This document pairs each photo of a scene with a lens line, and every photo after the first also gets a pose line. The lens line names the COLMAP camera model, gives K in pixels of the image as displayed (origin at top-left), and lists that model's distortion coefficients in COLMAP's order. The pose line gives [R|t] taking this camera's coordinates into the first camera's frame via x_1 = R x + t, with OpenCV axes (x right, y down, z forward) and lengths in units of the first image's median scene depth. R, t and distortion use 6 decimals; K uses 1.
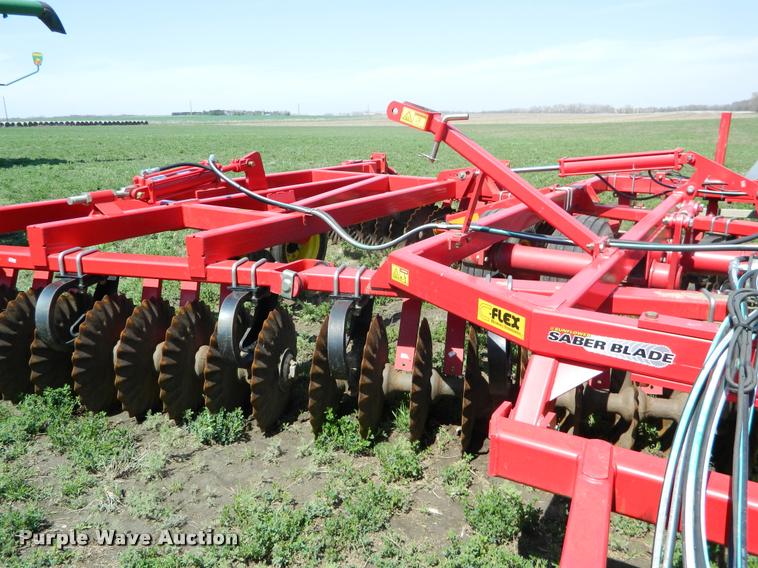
lens RADIAL K [[656.4, 0, 378.6], [0, 656.4, 283.2], [0, 0, 1]] dist [0.034643, -0.019024]
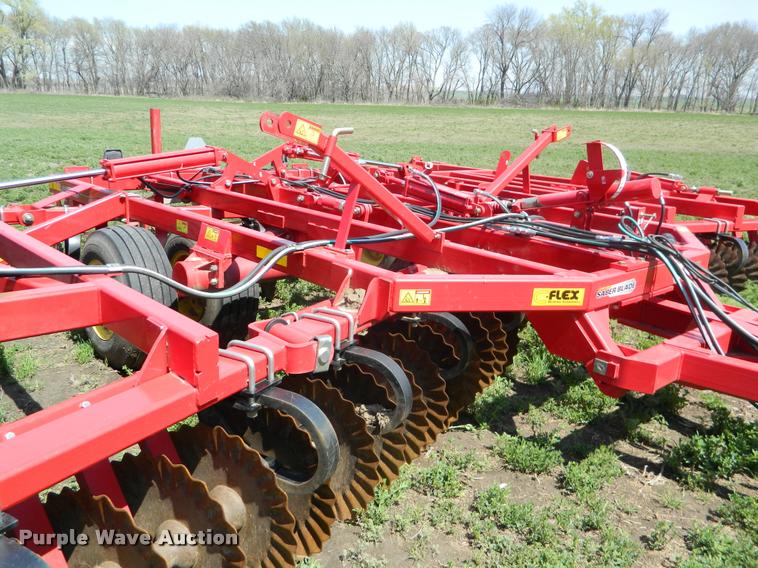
lens RADIAL K [[656.4, 0, 372.1], [0, 656.4, 279.2], [0, 0, 1]] dist [0.034643, -0.019024]
pose [[0.297944, -0.230770, 0.926269, -1.186310], [0.202493, 0.963535, 0.174920, -0.298352], [-0.932859, 0.135447, 0.333809, 0.981244]]
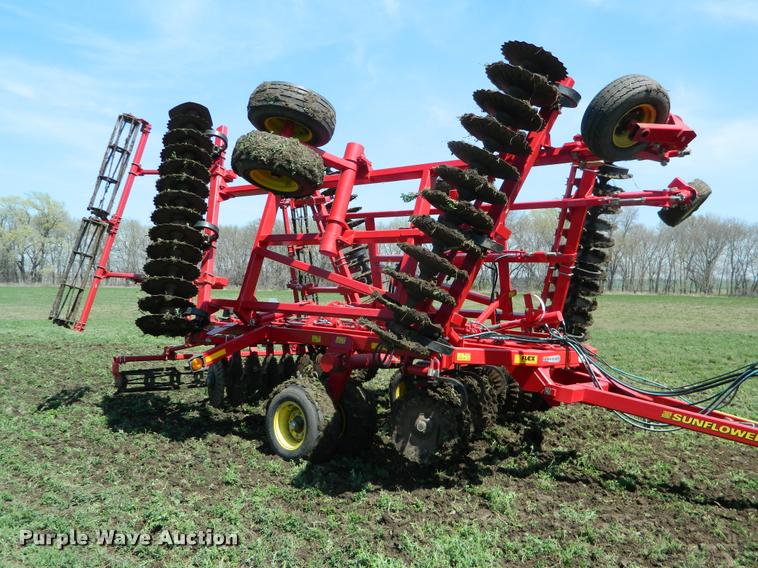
lens RADIAL K [[656.4, 0, 374.1], [0, 656.4, 278.6], [0, 0, 1]] dist [0.034643, -0.019024]
pose [[0.289246, 0.028479, 0.956831, -3.008689], [0.216956, 0.971596, -0.094503, -0.178247], [-0.932345, 0.234925, 0.274851, 0.801613]]
